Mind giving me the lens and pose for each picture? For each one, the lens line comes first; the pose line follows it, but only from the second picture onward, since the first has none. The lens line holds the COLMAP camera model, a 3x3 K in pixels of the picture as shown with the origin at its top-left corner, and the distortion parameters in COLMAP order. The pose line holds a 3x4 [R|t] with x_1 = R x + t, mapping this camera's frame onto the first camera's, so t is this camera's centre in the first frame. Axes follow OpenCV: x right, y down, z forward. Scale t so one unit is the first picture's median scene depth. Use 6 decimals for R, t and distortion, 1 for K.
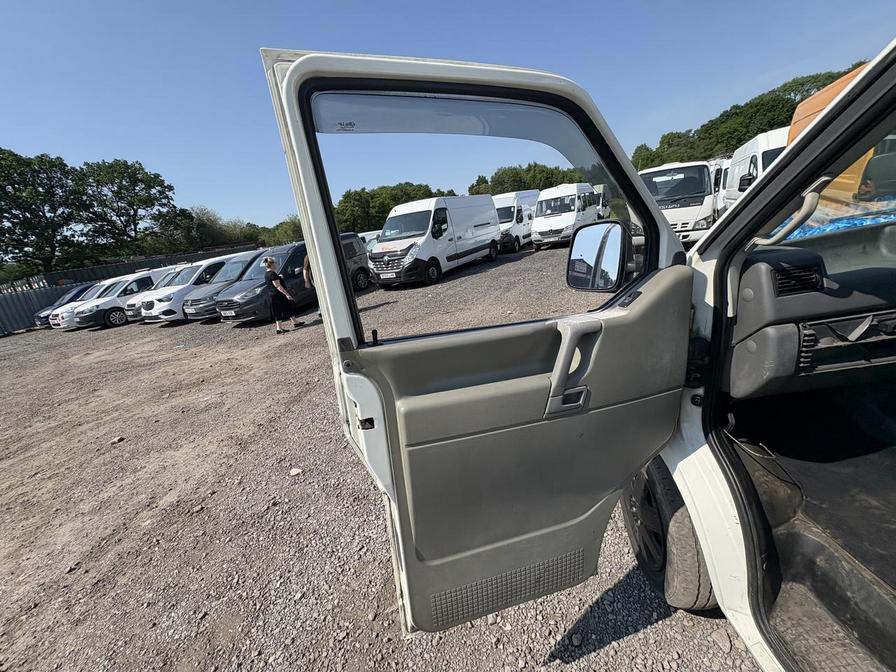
lens RADIAL K [[357.0, 0, 448.0], [0, 357.0, 337.4], [0, 0, 1]] dist [0.000801, -0.000142]
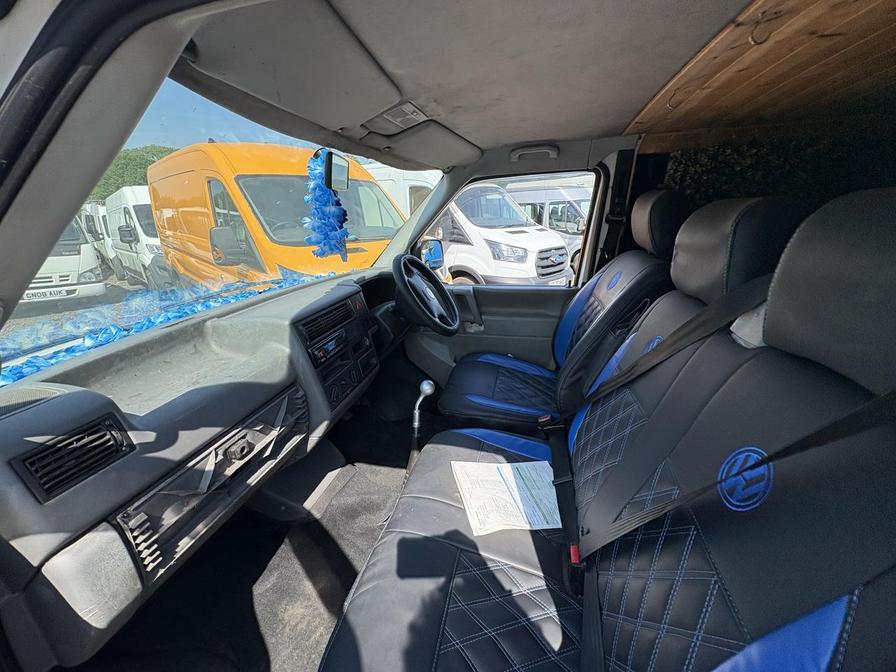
lens RADIAL K [[356.1, 0, 448.0], [0, 356.1, 336.0], [0, 0, 1]] dist [0.000782, 0.000061]
pose [[0.220942, -0.166738, 0.960928, 0.555307], [0.285929, 0.953057, 0.099630, -0.211389], [-0.932432, 0.252745, 0.258246, 0.247664]]
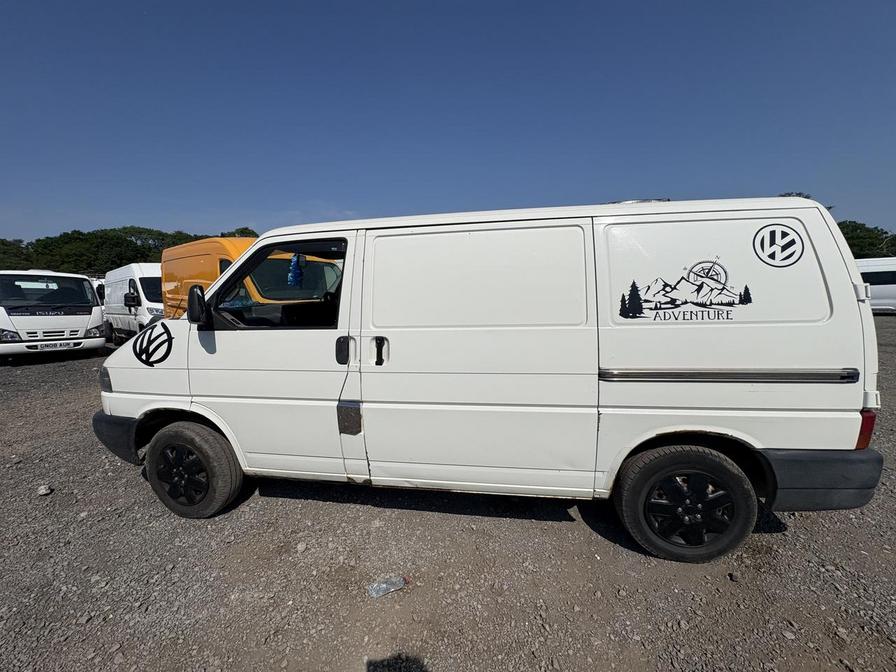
lens RADIAL K [[356.6, 0, 451.8], [0, 356.6, 335.0], [0, 0, 1]] dist [-0.000273, 0.000070]
pose [[0.138027, 0.040558, 0.989598, -1.265213], [0.293755, 0.952526, -0.080011, 0.580904], [-0.945863, 0.301743, 0.119560, -0.692576]]
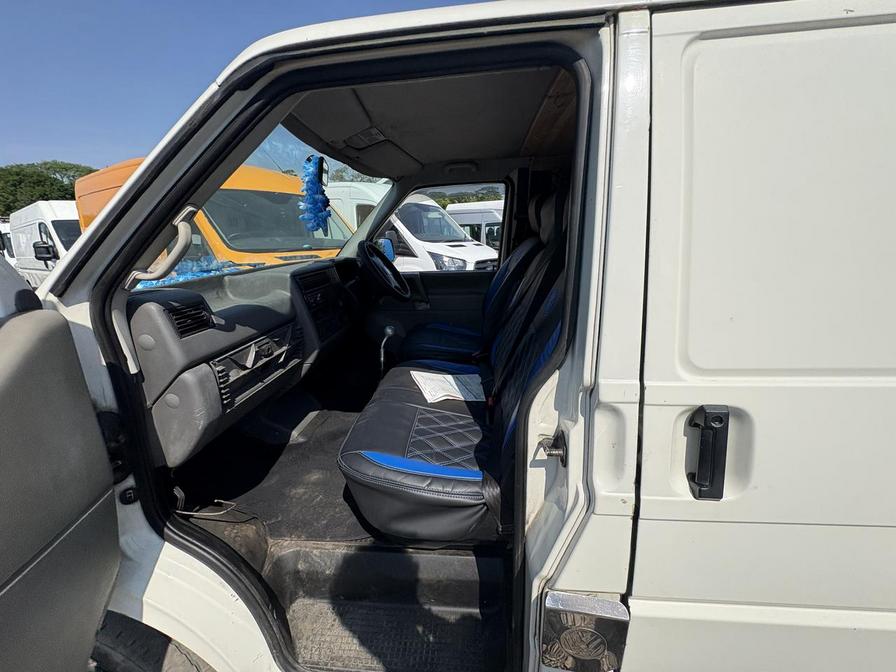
lens RADIAL K [[357.0, 0, 448.0], [0, 357.0, 337.4], [0, 0, 1]] dist [0.000801, -0.000142]
pose [[0.070551, -0.114384, 0.990928, 0.077285], [0.311655, 0.946201, 0.087032, 0.014113], [-0.947572, 0.302688, 0.102404, 0.255022]]
